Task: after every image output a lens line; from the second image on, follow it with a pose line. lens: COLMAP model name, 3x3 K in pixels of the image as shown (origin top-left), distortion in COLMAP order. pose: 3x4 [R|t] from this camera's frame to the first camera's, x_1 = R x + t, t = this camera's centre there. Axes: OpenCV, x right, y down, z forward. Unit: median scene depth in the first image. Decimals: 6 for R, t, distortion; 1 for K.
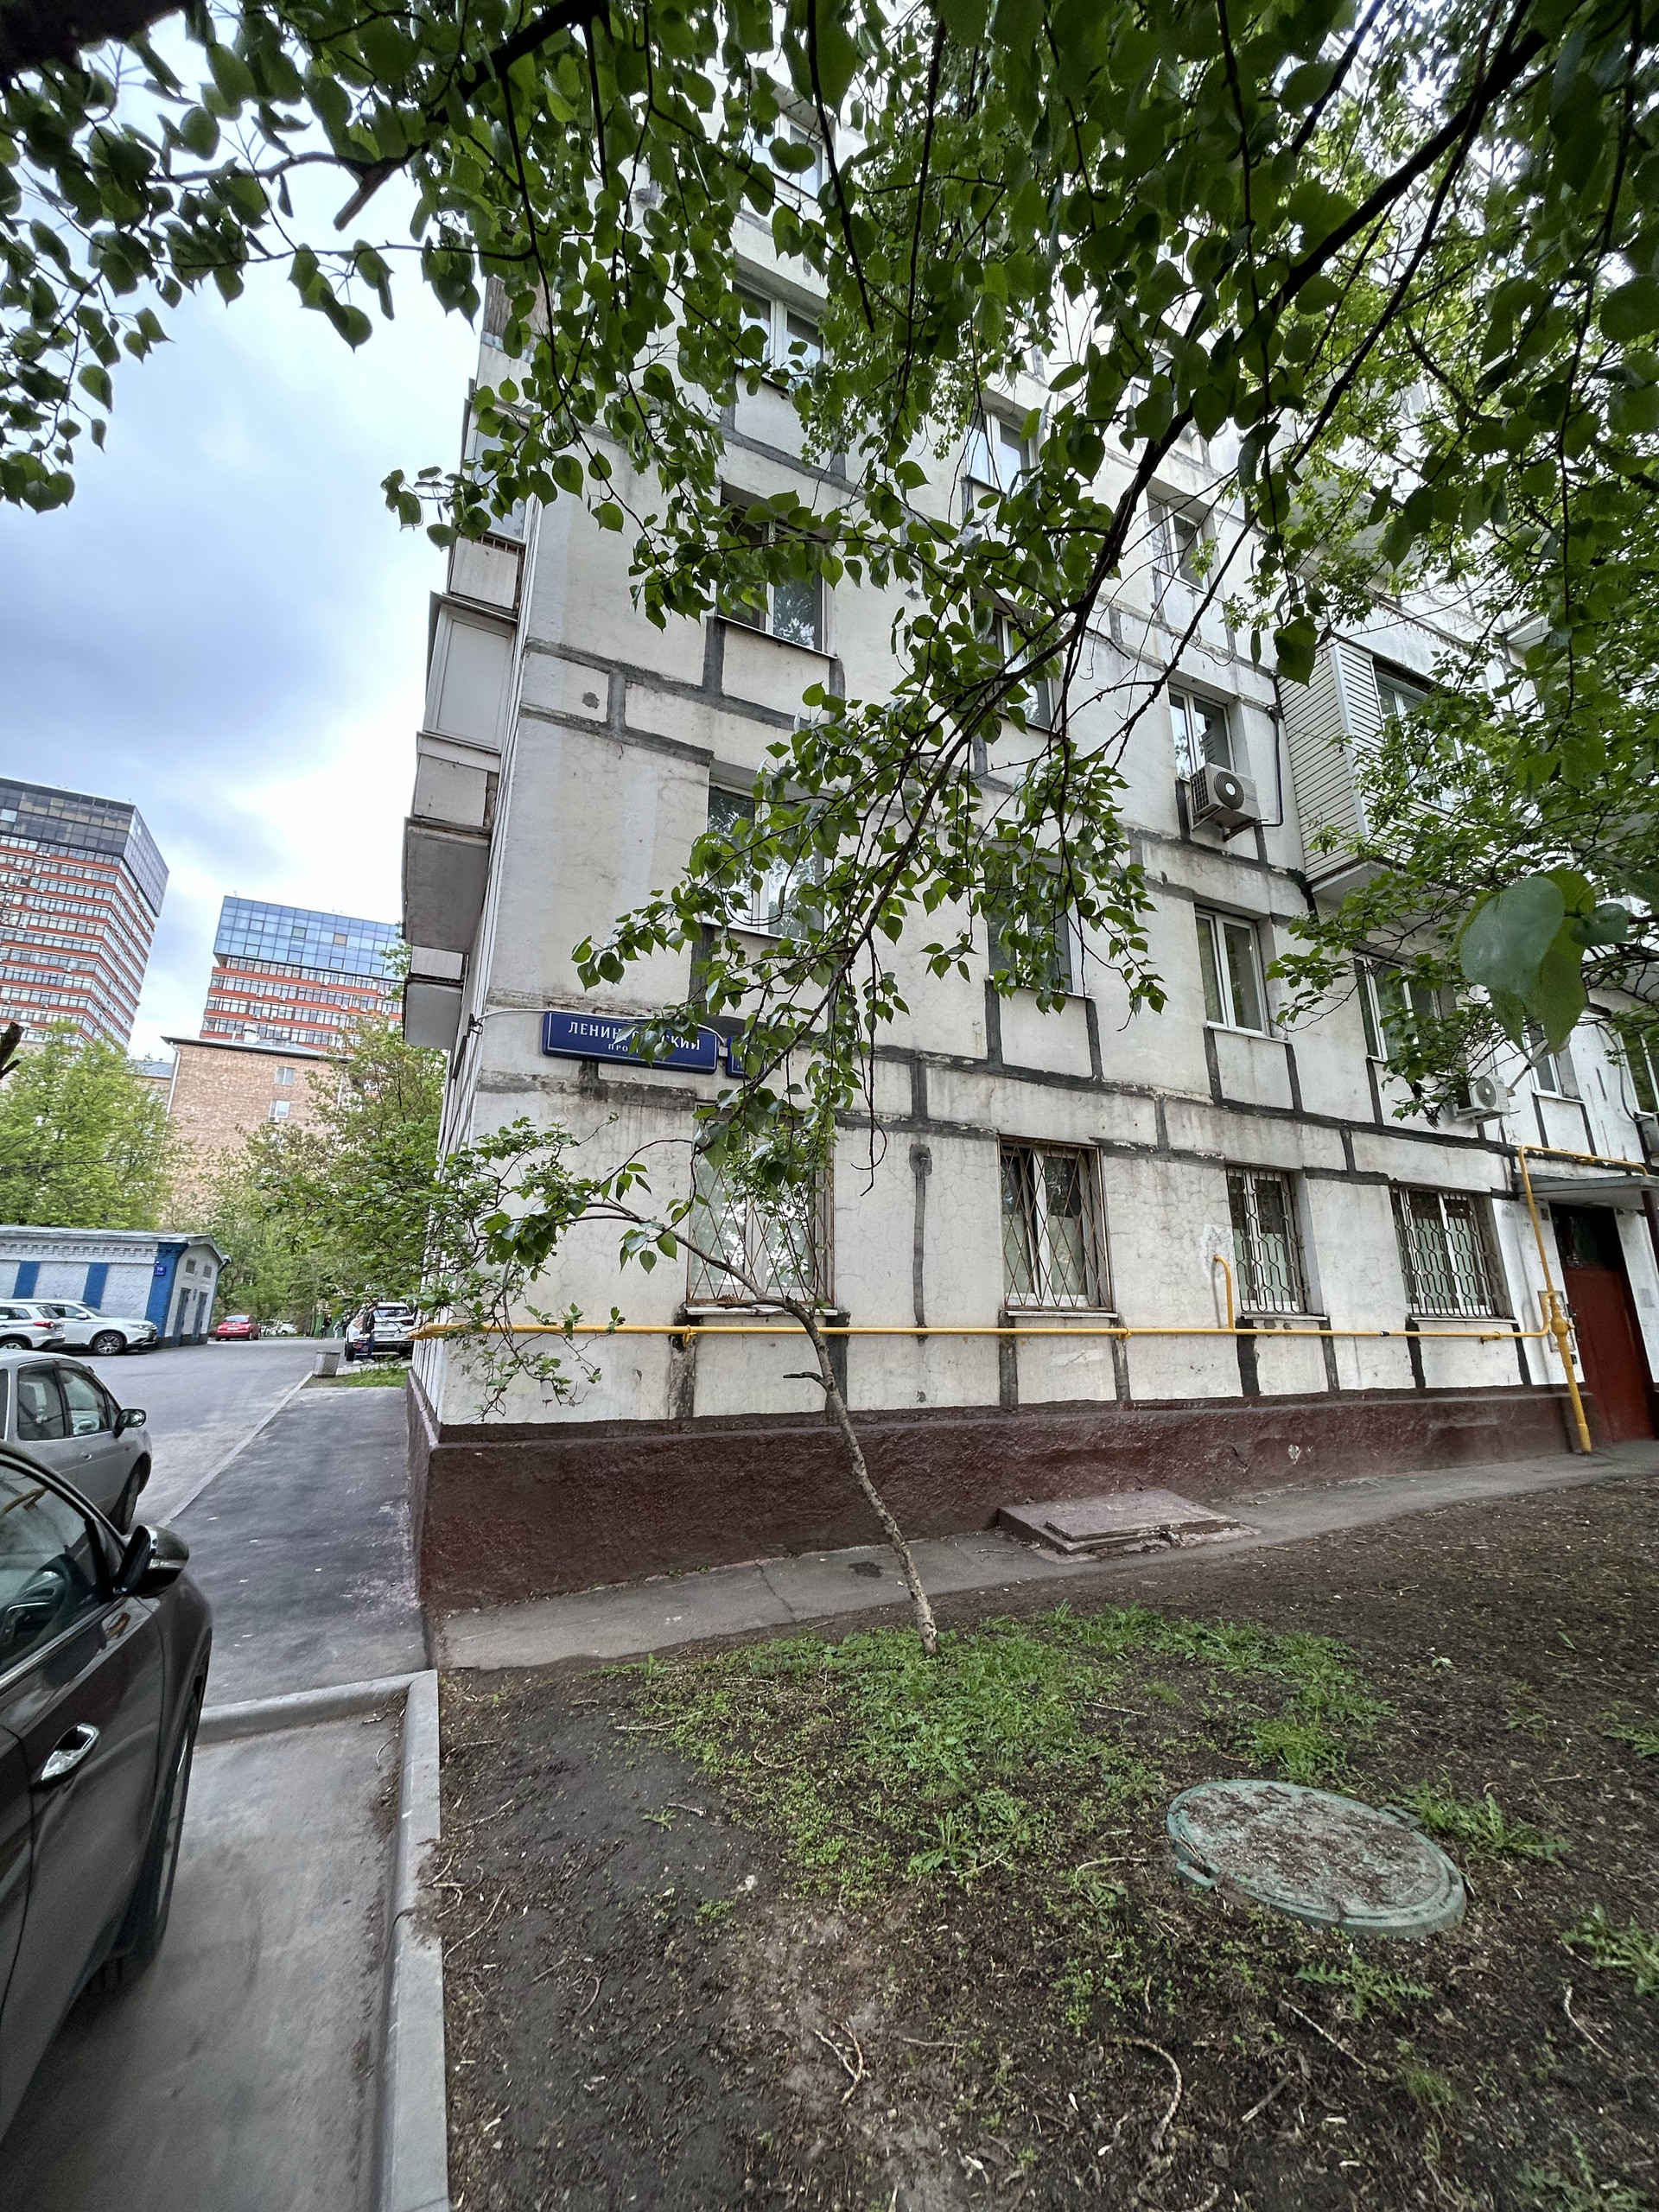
lens RADIAL K [[875.3, 0, 833.9], [0, 875.3, 1104.0], [0, 0, 1]] dist [-0.000404, -0.001261]
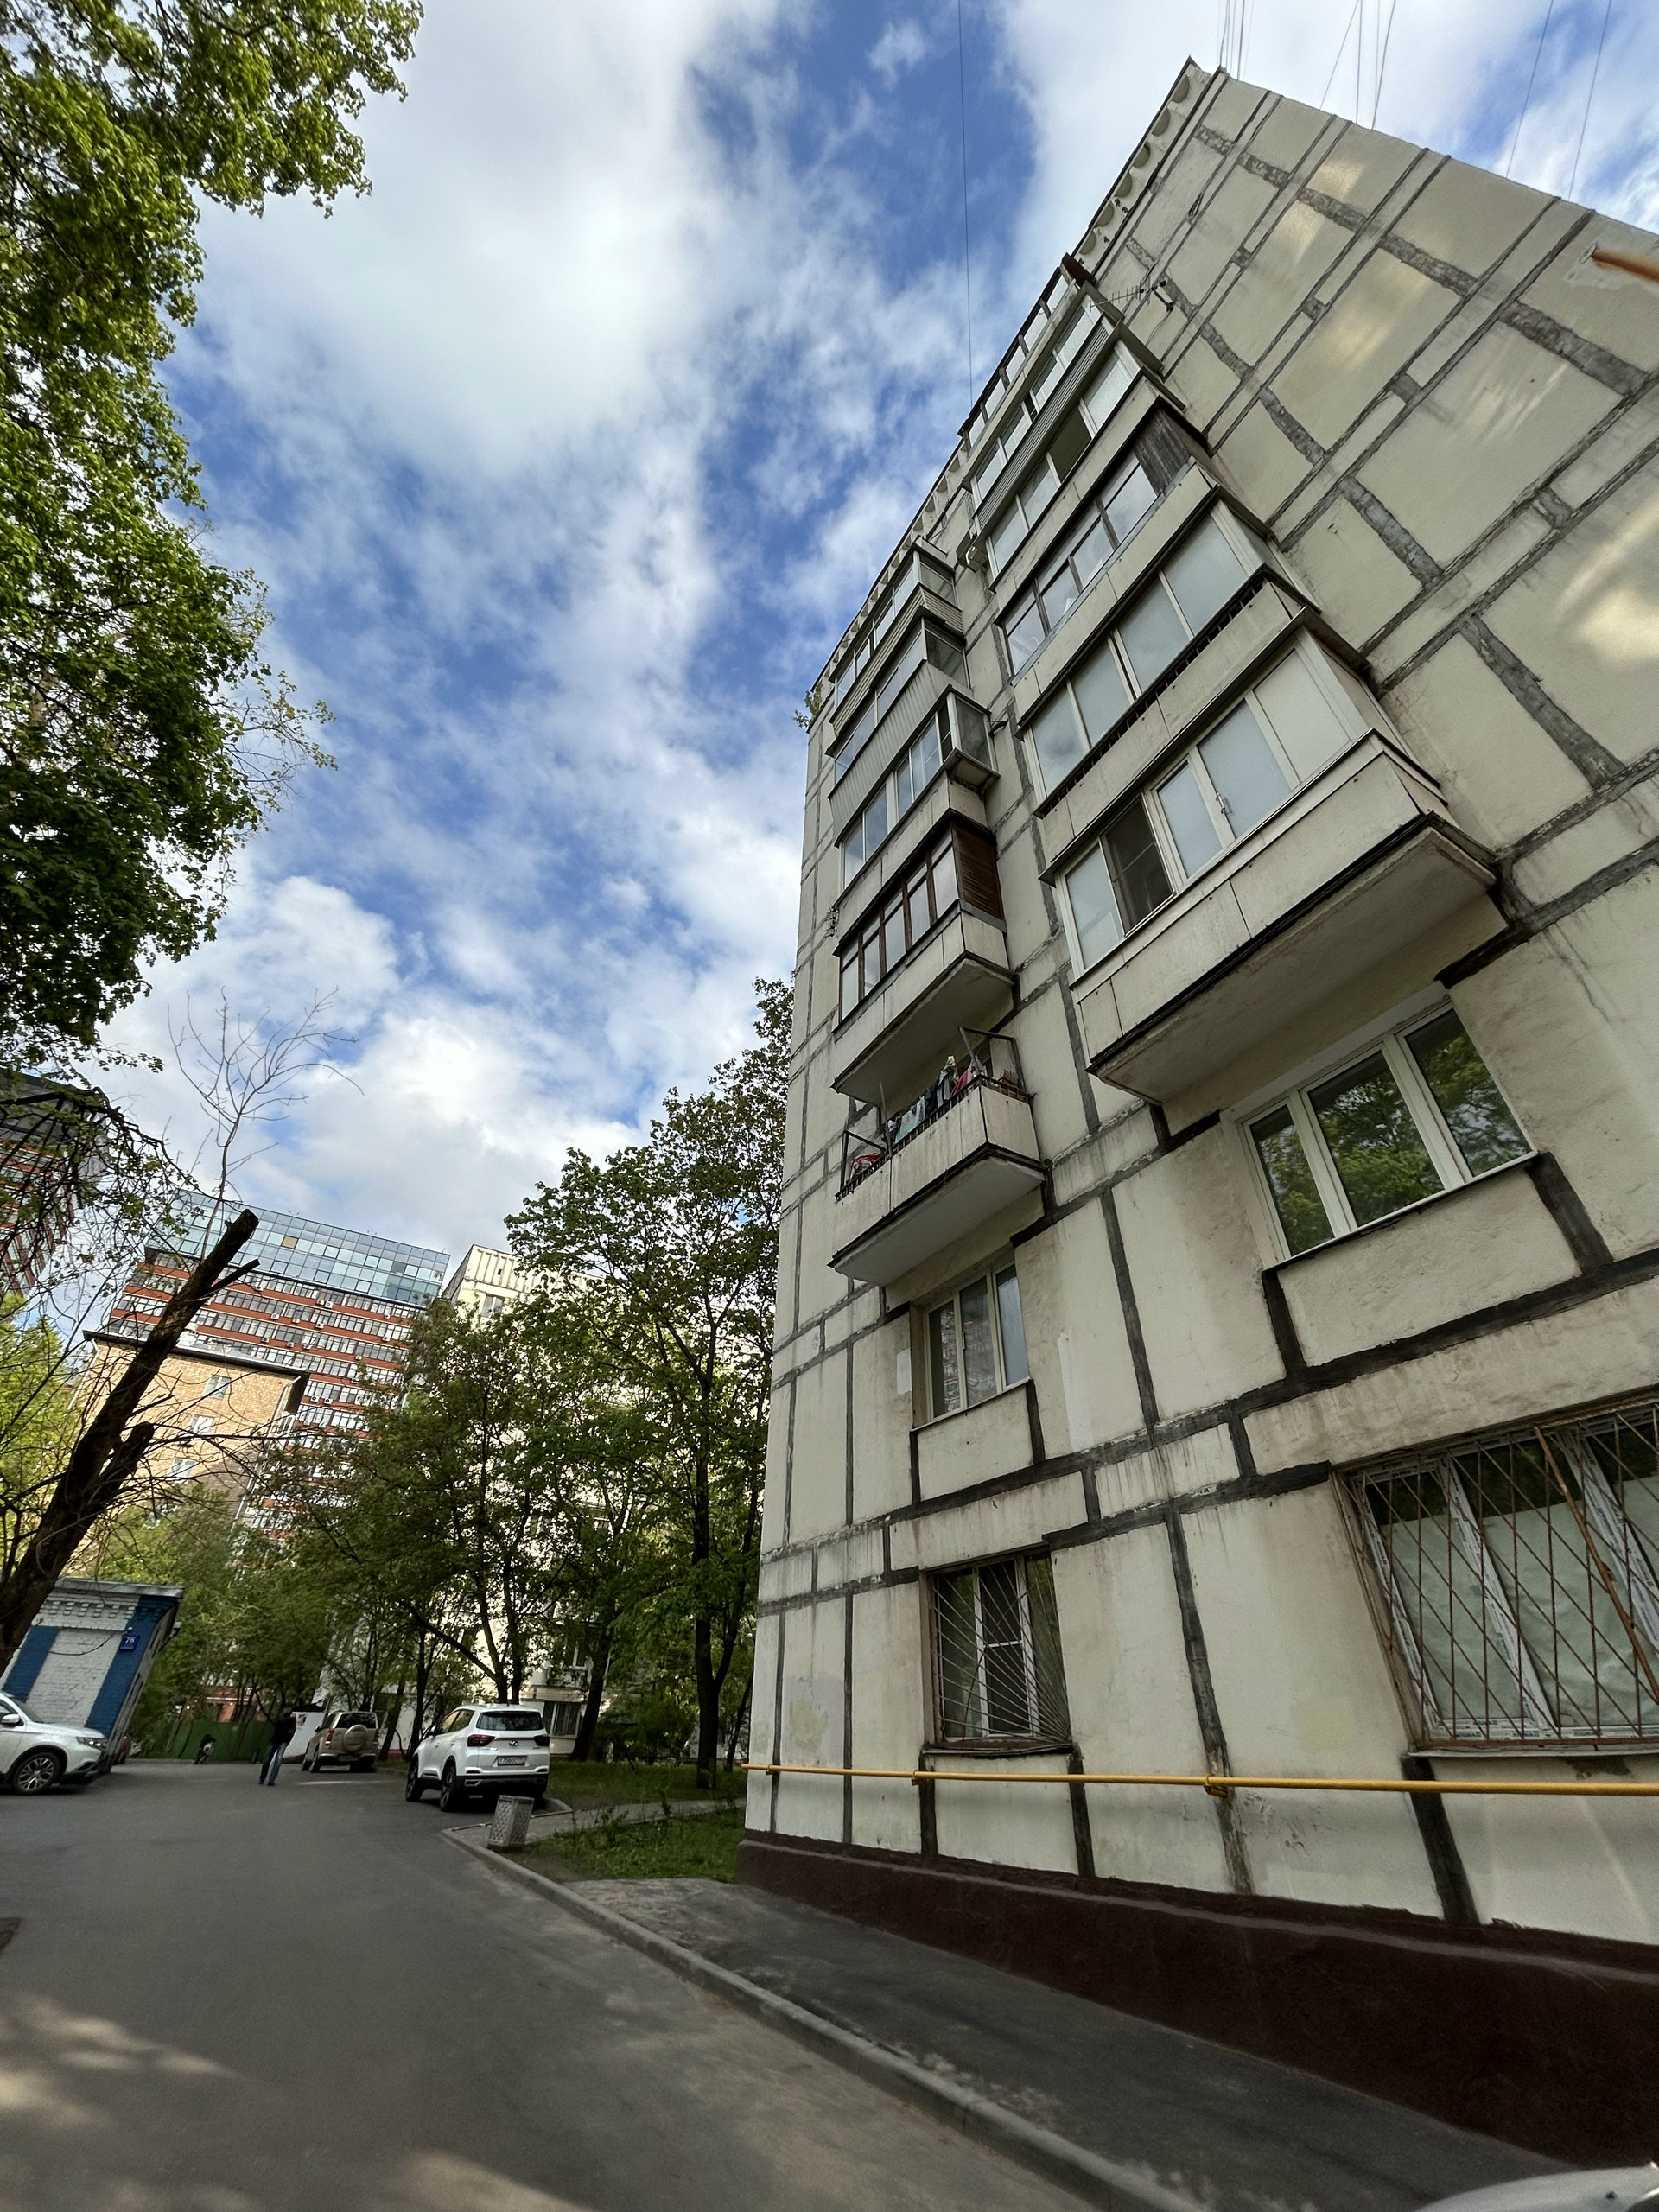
lens RADIAL K [[875.3, 0, 830.0], [0, 875.3, 1099.8], [0, 0, 1]] dist [-0.000404, -0.001261]
pose [[0.094500, -0.605973, -0.789853, 1.925772], [0.231946, 0.784970, -0.574476, 0.237497], [0.968128, -0.128915, 0.214733, 0.902907]]
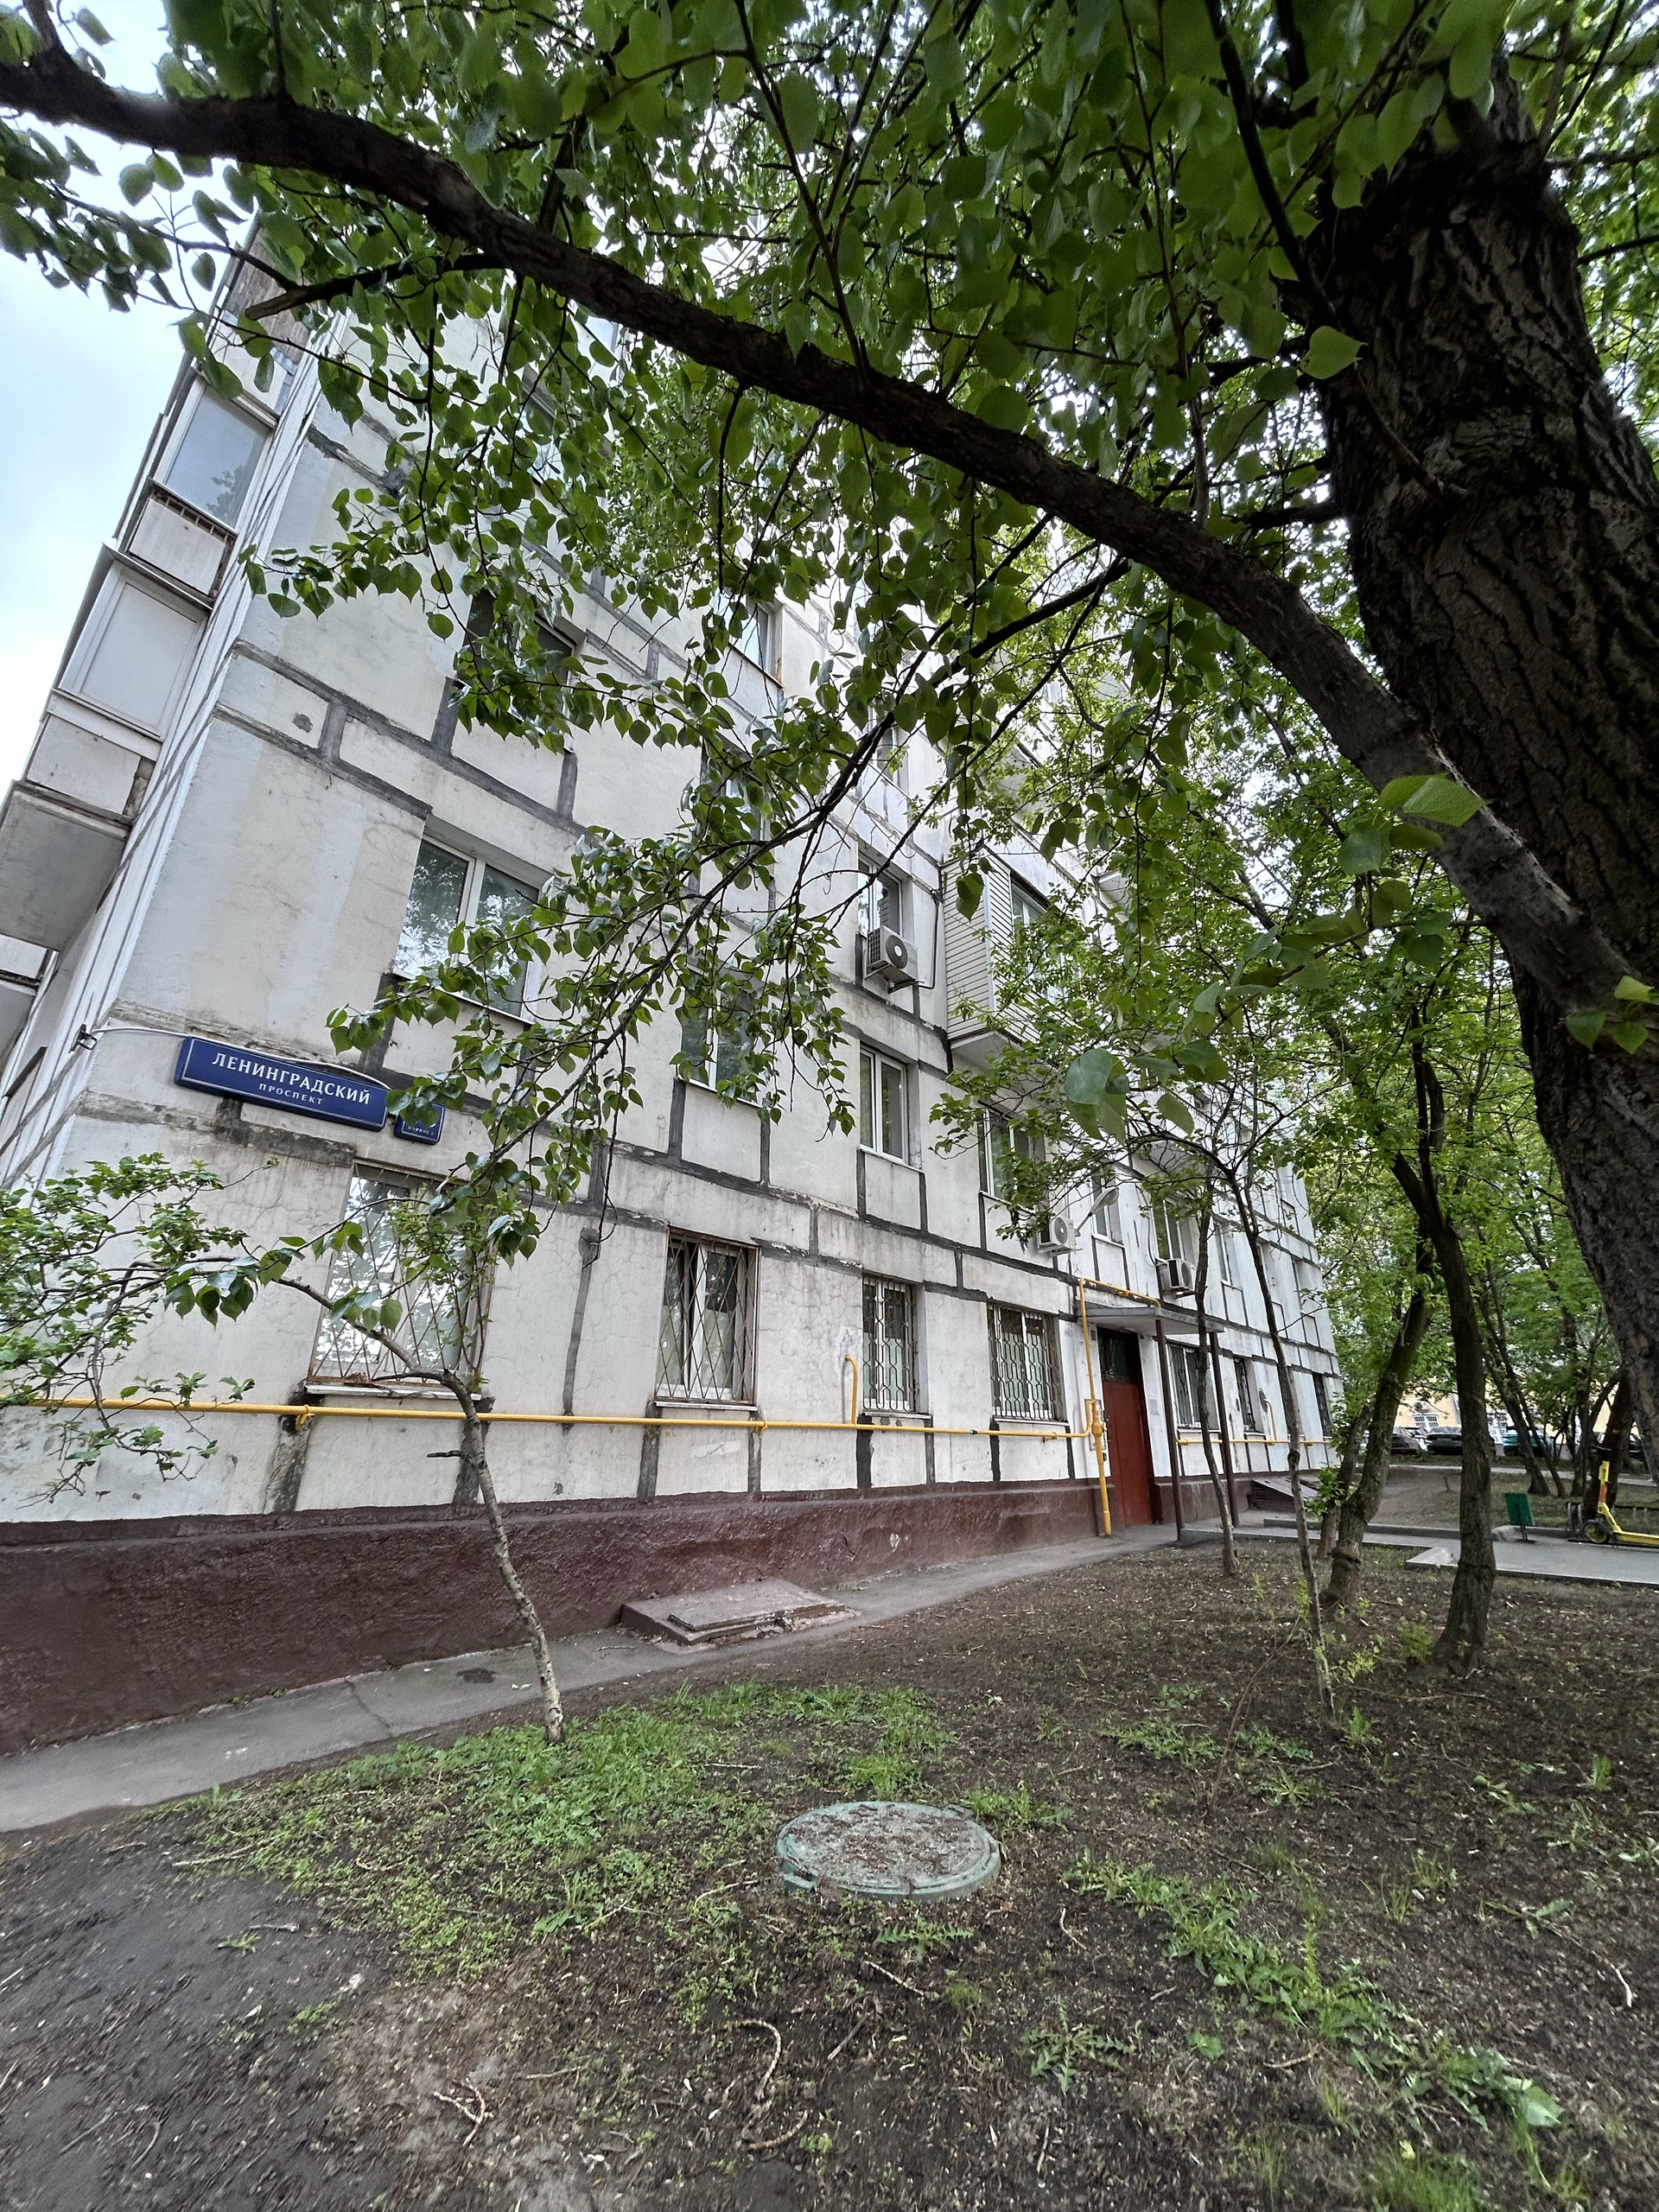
lens RADIAL K [[875.3, 0, 823.8], [0, 875.3, 1104.8], [0, 0, 1]] dist [-0.000404, -0.001261]
pose [[0.924325, 0.144666, 0.353123, -0.034016], [-0.105124, 0.986083, -0.128803, 0.007787], [-0.366842, 0.081934, 0.926668, -0.048927]]
